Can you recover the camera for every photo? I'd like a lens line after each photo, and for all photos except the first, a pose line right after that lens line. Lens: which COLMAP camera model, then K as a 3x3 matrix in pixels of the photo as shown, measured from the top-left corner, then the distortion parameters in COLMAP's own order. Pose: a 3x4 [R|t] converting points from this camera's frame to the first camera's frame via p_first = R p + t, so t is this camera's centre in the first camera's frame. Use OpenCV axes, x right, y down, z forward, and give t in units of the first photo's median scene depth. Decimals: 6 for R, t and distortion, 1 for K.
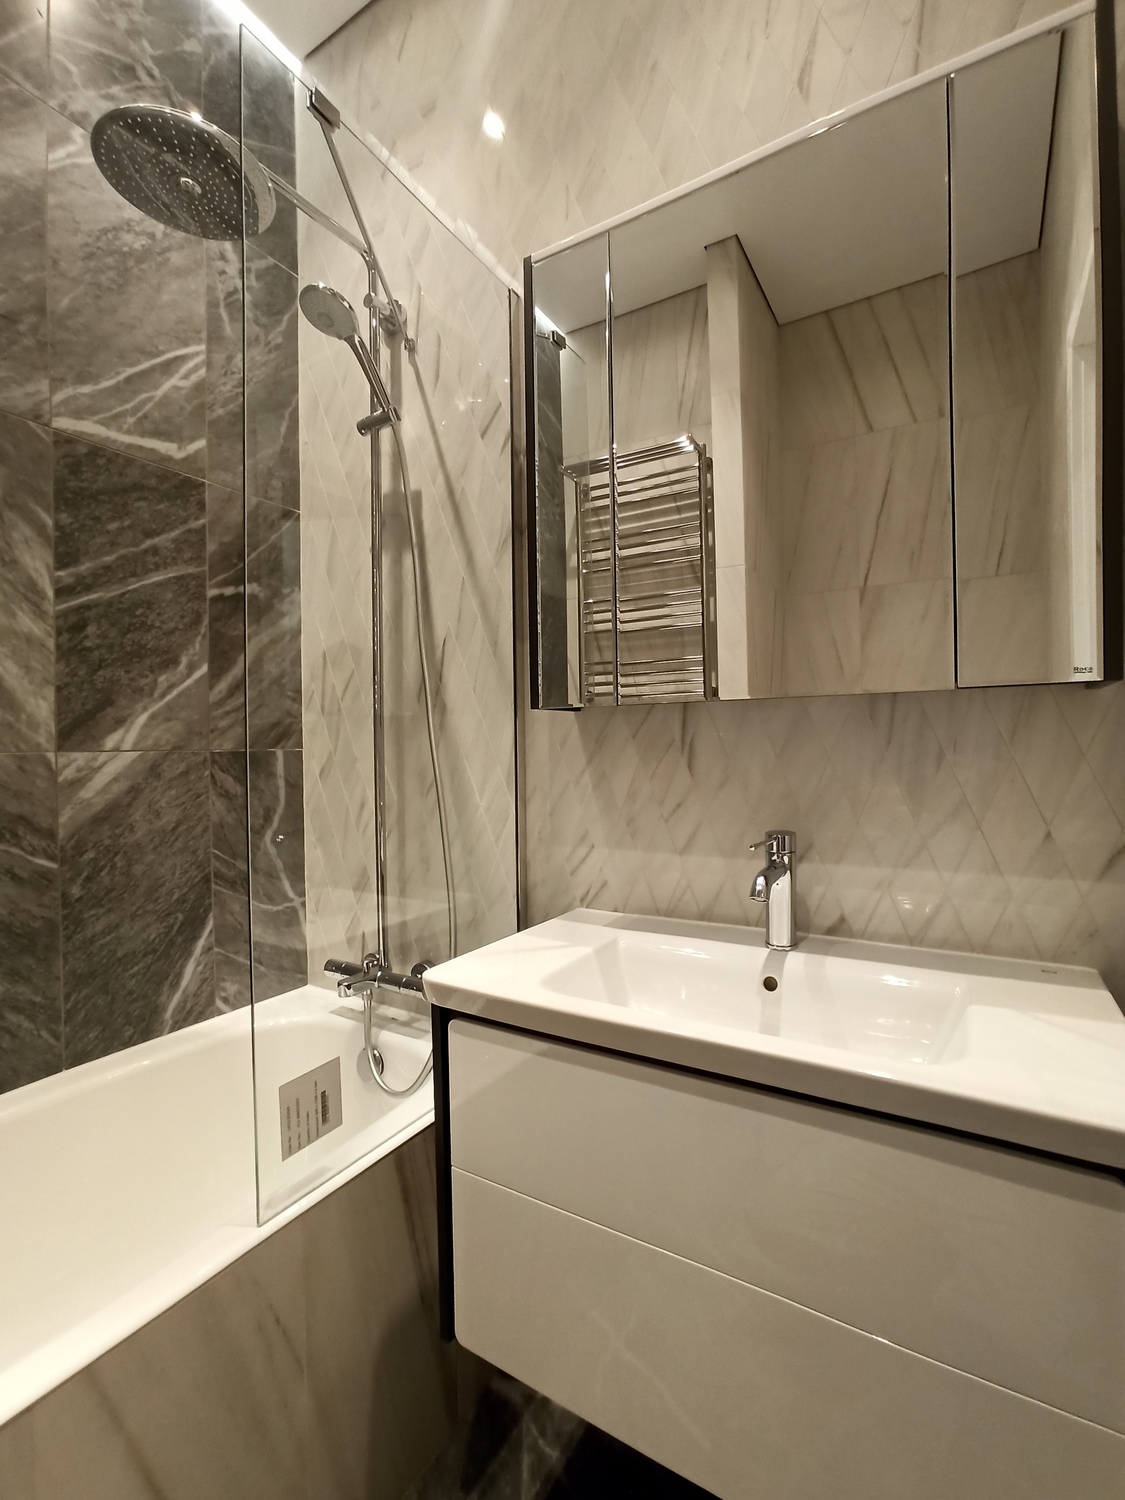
lens RADIAL K [[685.2, 0, 562.5], [0, 685.2, 750.0], [0, 0, 1]] dist [-0.073285, 0.045003]
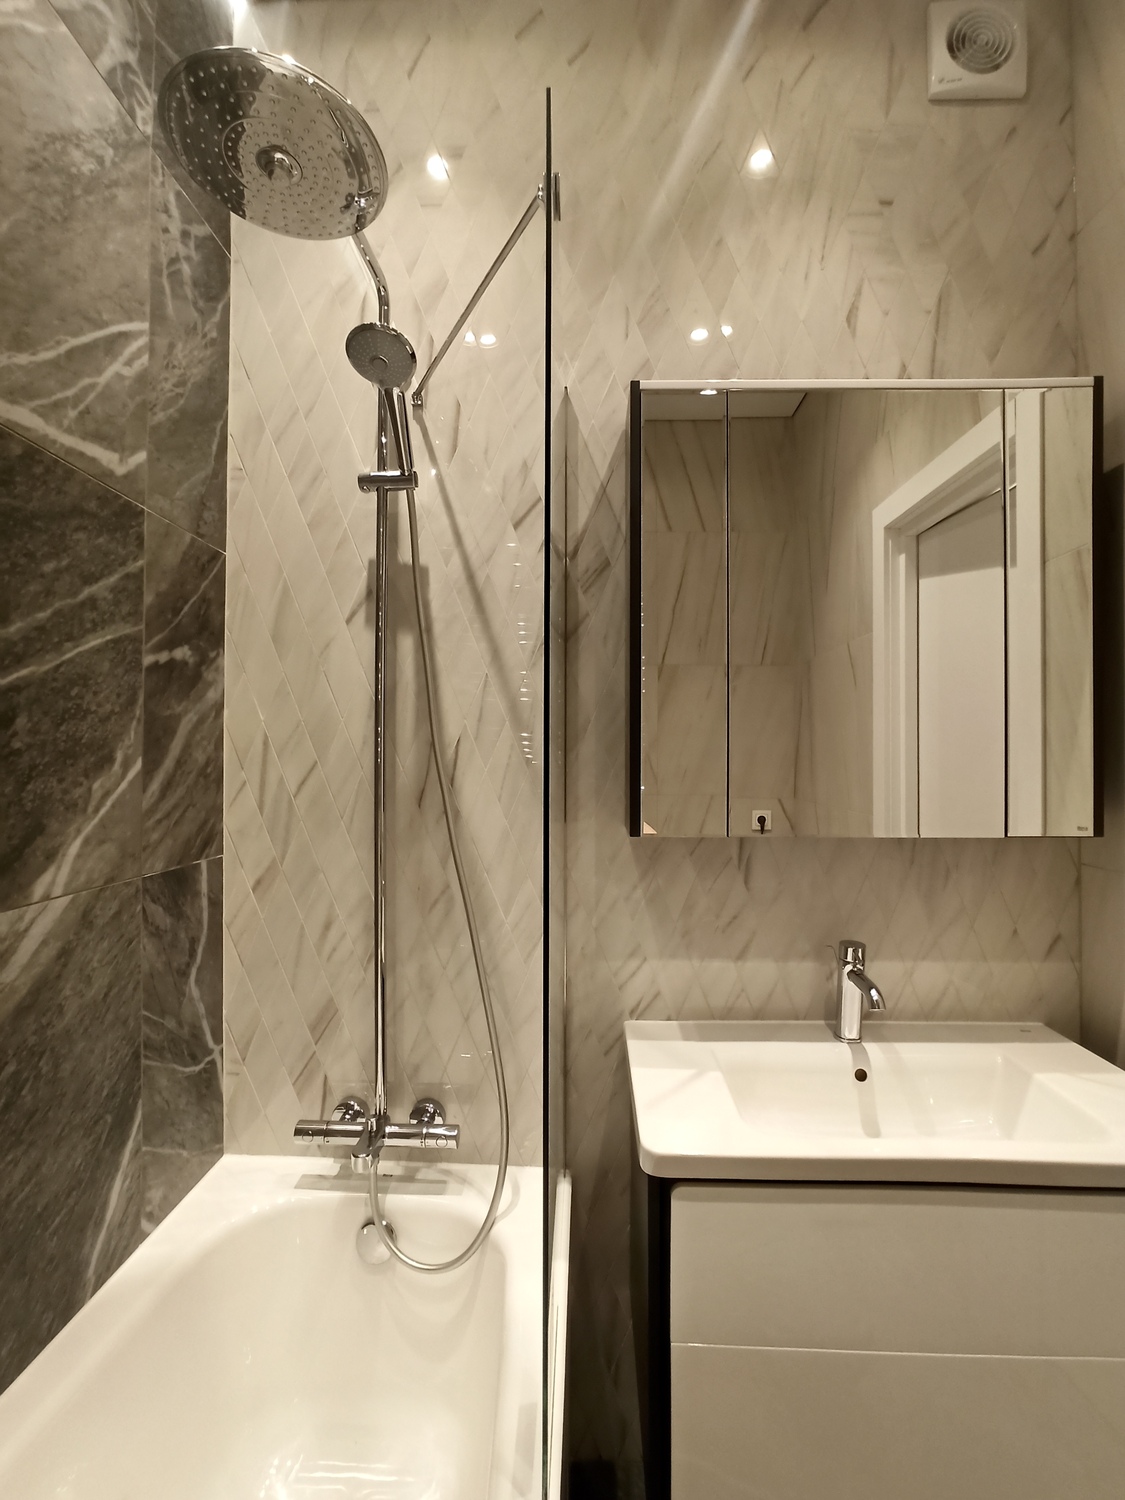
lens RADIAL K [[685.2, 0, 562.5], [0, 685.2, 750.0], [0, 0, 1]] dist [-0.073285, 0.045003]
pose [[0.872094, 0.023320, 0.488783, -0.511779], [-0.013036, 0.999616, -0.024434, -0.131722], [-0.489165, 0.014937, 0.872063, 0.149807]]
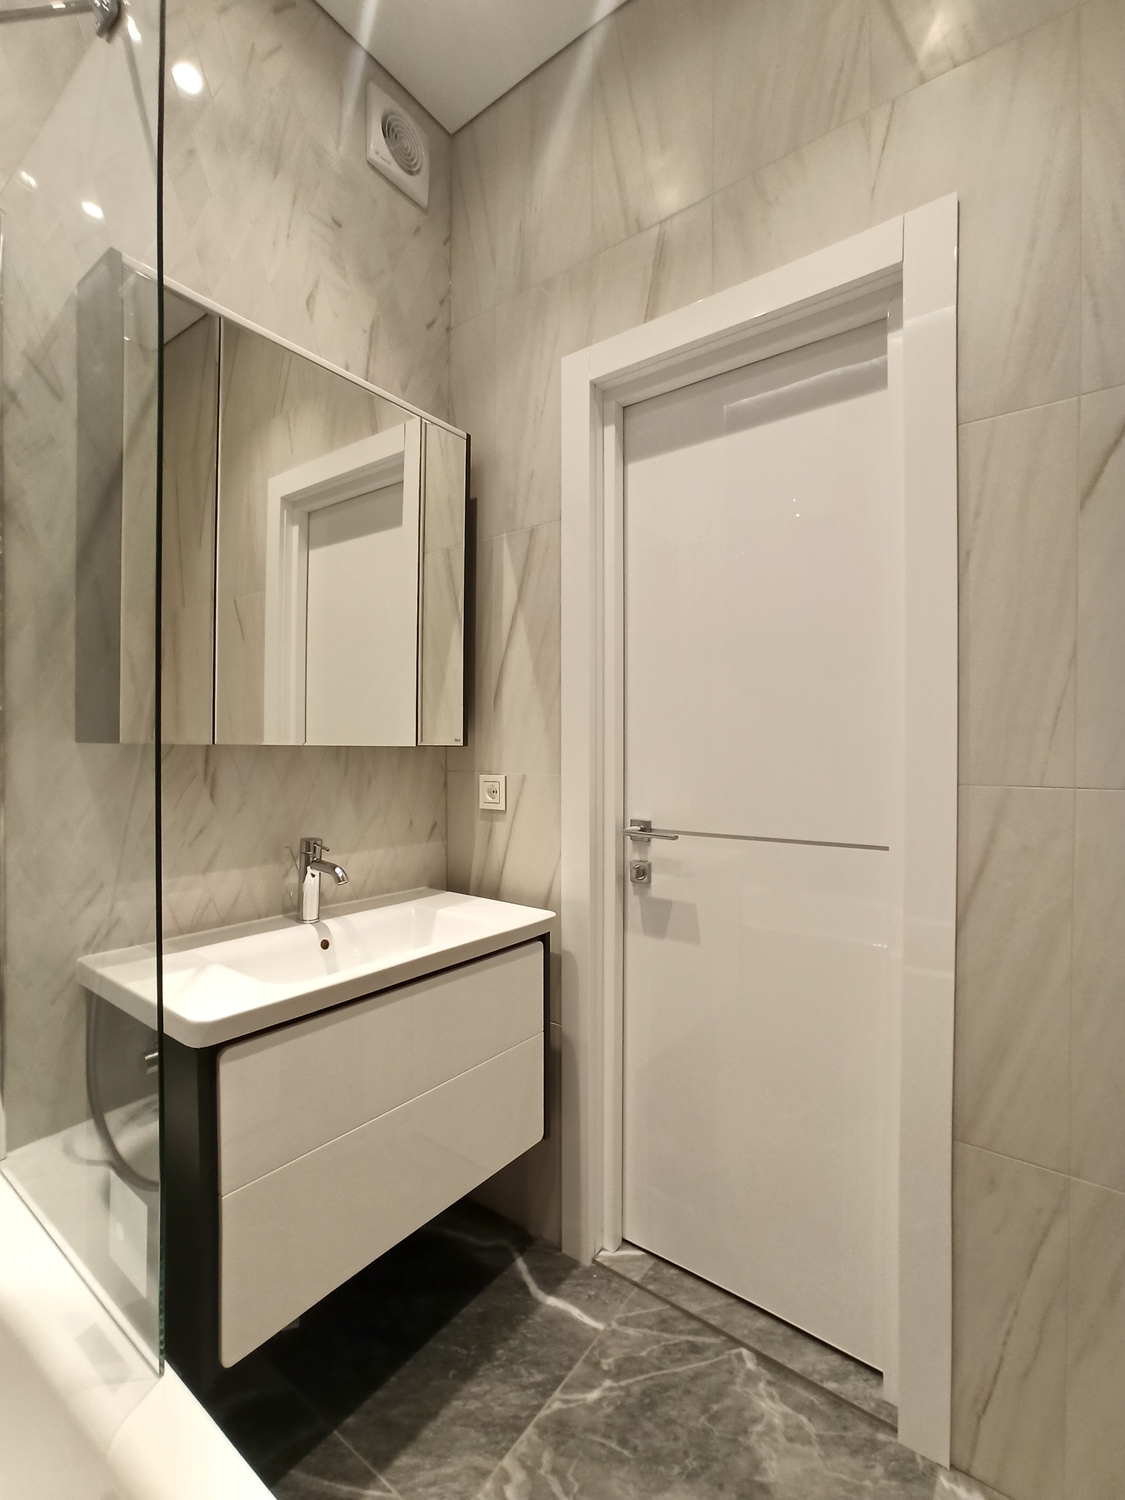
lens RADIAL K [[685.2, 0, 562.5], [0, 685.2, 750.0], [0, 0, 1]] dist [-0.073285, 0.045003]
pose [[0.095126, 0.012383, 0.995388, -0.738727], [-0.002283, 0.999923, -0.012221, -0.033893], [-0.995463, -0.001110, 0.095147, 0.249860]]
